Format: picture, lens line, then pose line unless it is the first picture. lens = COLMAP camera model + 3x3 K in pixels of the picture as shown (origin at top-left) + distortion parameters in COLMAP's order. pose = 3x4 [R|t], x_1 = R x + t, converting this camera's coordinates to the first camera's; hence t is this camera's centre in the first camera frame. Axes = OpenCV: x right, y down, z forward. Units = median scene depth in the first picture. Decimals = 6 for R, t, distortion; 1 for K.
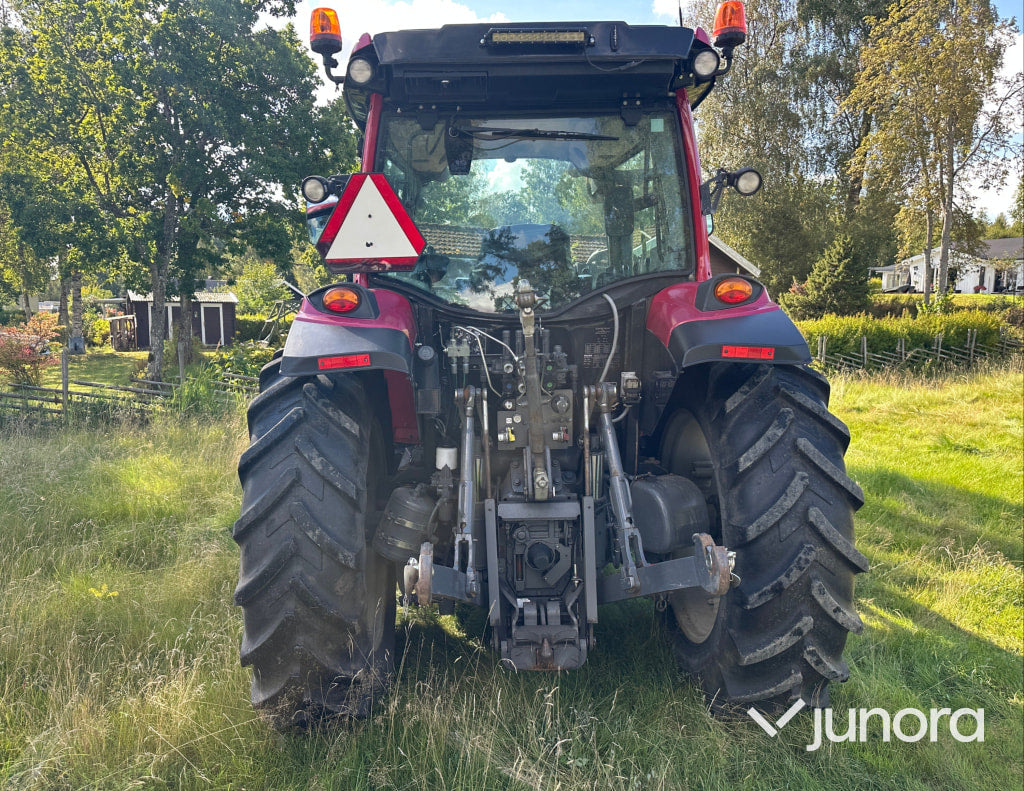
lens RADIAL K [[775.6, 0, 475.9], [0, 775.6, 424.9], [0, 0, 1]] dist [0.037570, -0.040355]
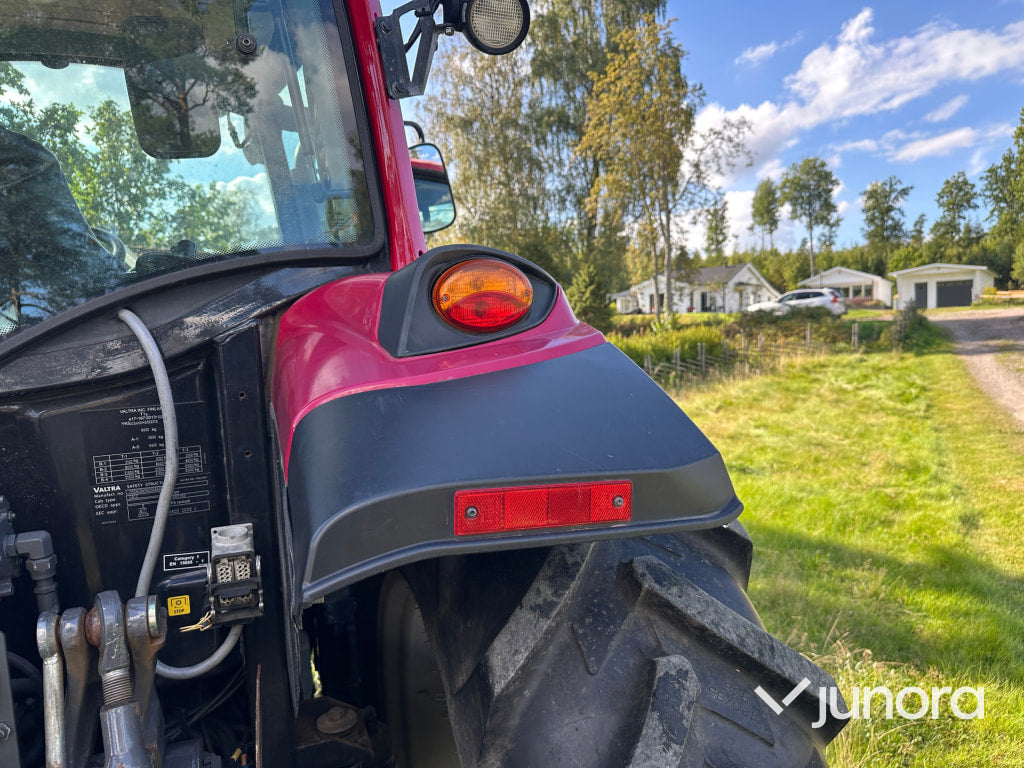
lens RADIAL K [[729.0, 0, 522.2], [0, 729.0, 411.0], [0, 0, 1]] dist [0.041761, -0.036785]
pose [[0.940413, -0.070803, 0.332581, 0.040864], [0.085993, 0.995808, -0.031159, -0.018828], [-0.328981, 0.057902, 0.942560, 0.120380]]
